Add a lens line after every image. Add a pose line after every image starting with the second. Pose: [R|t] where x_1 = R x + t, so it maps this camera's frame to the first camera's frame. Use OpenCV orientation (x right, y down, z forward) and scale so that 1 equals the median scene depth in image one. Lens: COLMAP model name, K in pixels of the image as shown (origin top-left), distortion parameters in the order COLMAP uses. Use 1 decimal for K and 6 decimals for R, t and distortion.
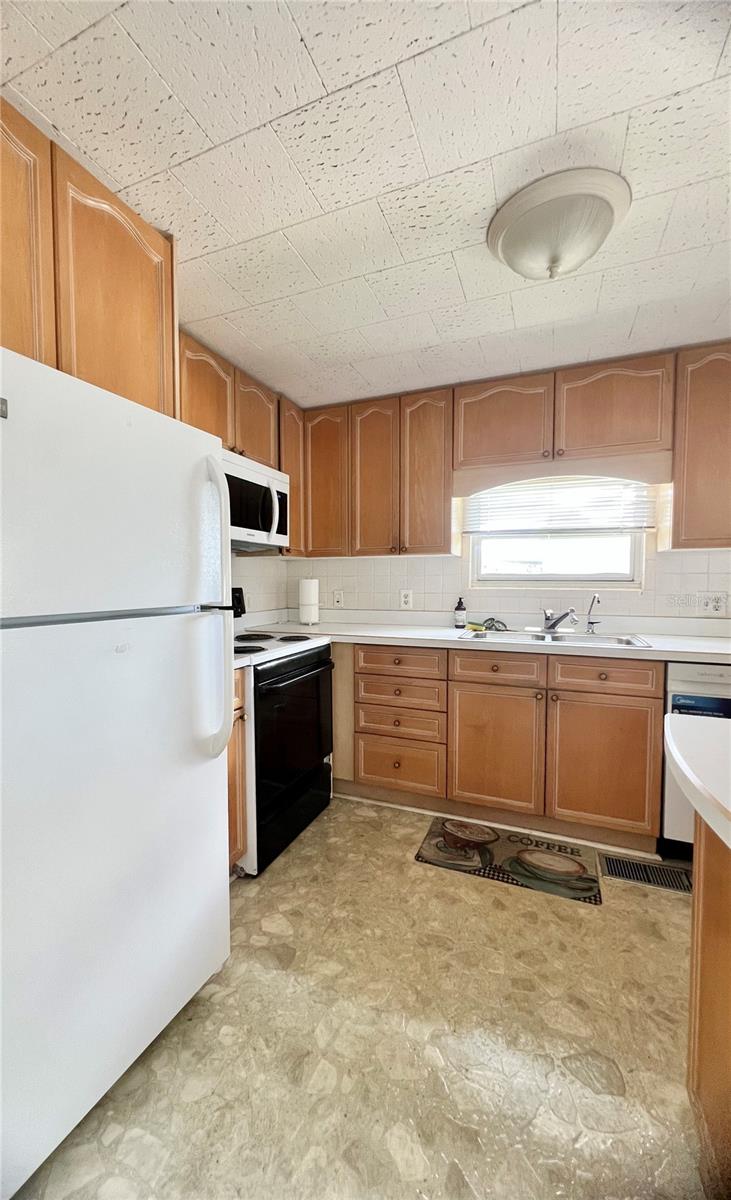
lens RADIAL K [[498.3, 0, 348.2], [0, 498.3, 603.5], [0, 0, 1]] dist [-0.001633, -0.000032]
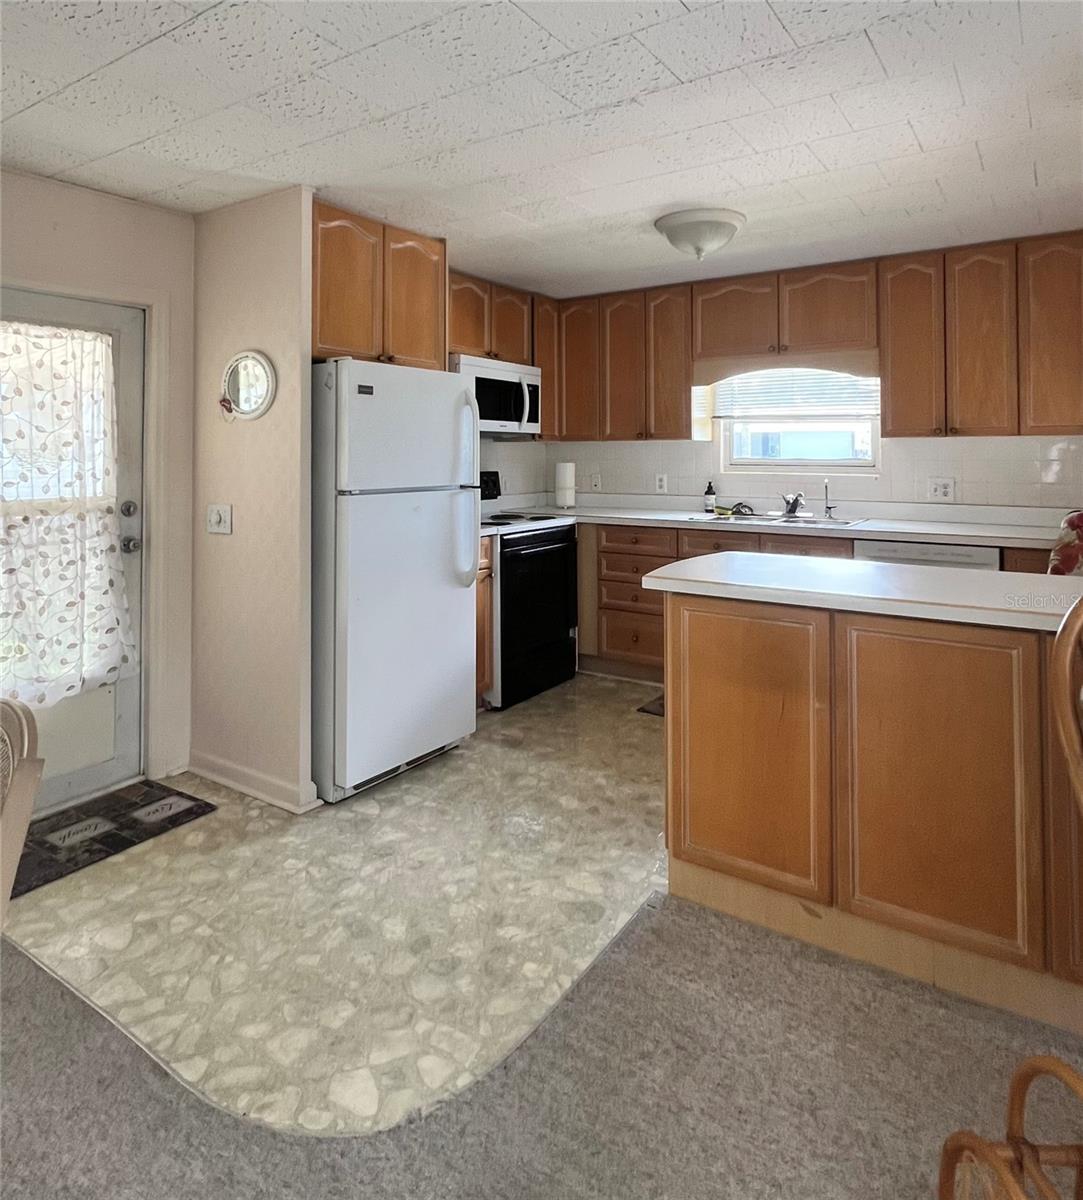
lens RADIAL K [[780.5, 0, 541.5], [0, 780.5, 438.7], [0, 0, 1]] dist [0.002360, 0.000271]
pose [[0.982742, -0.002819, -0.184962, 0.208735], [-0.009362, 0.997845, -0.064950, 0.007340], [0.184746, 0.065561, 0.980597, -0.695698]]
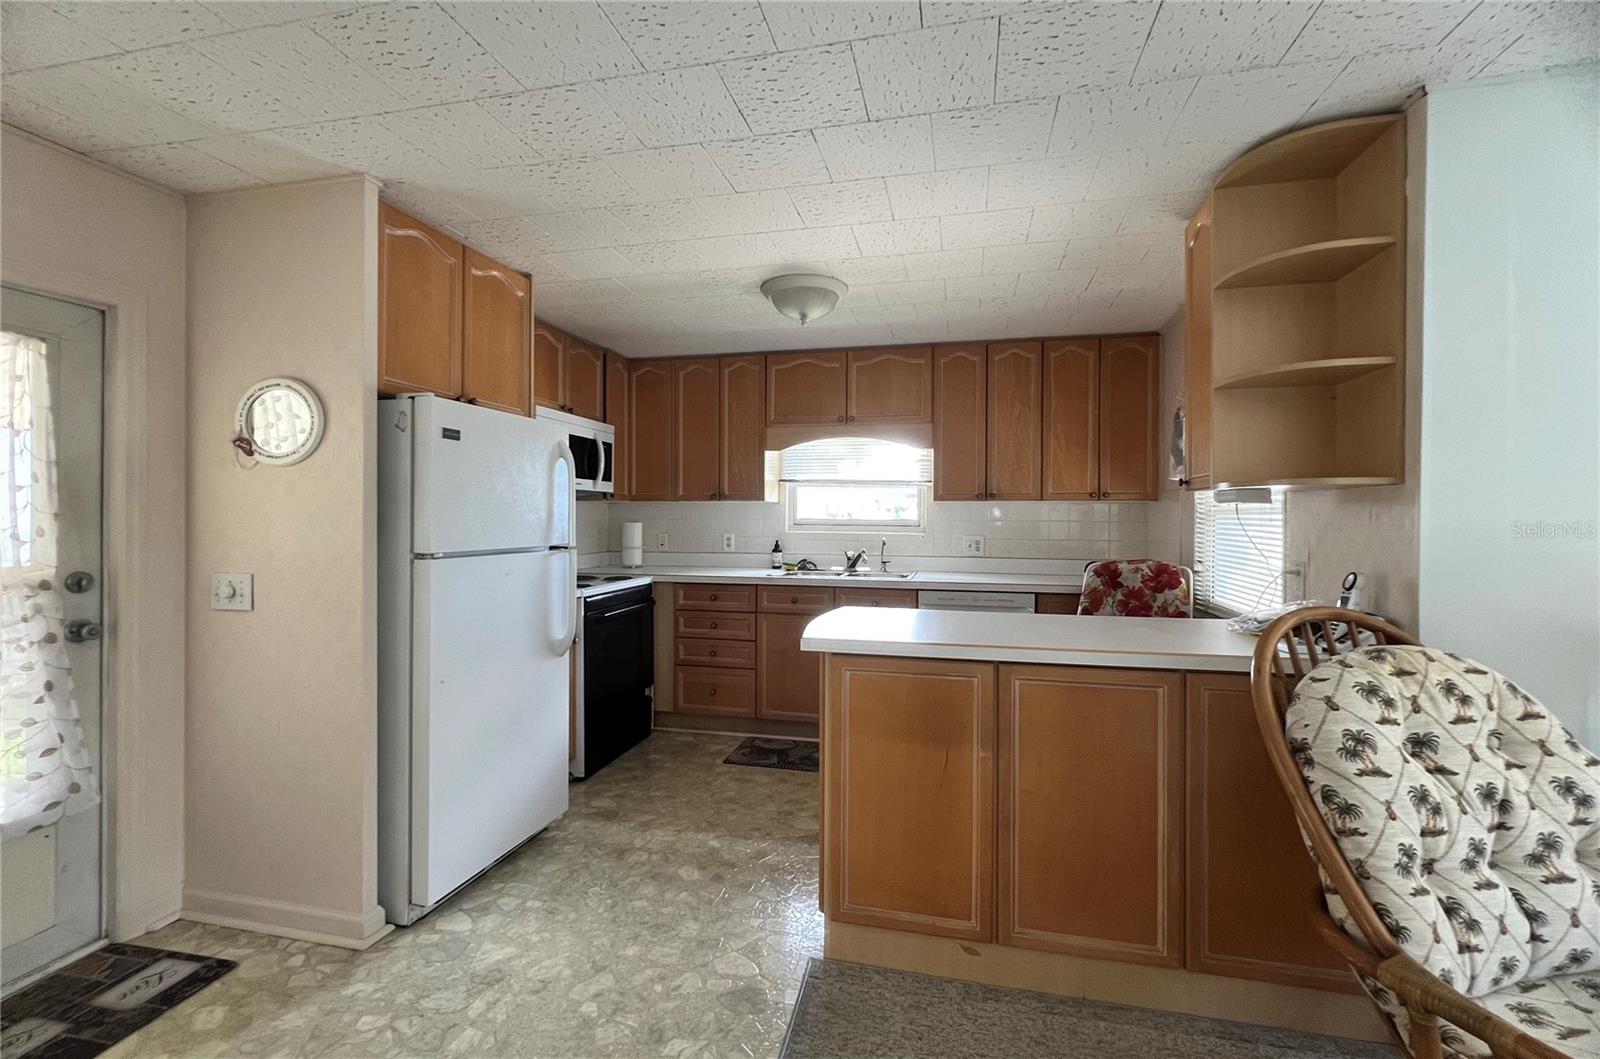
lens RADIAL K [[685.8, 0, 816.3], [0, 685.8, 518.5], [0, 0, 1]] dist [0.001832, 0.000452]
pose [[0.983194, 0.006056, 0.182461, 0.042972], [0.002031, 0.999025, -0.044103, 0.006849], [-0.182550, 0.043732, 0.982223, -0.547349]]
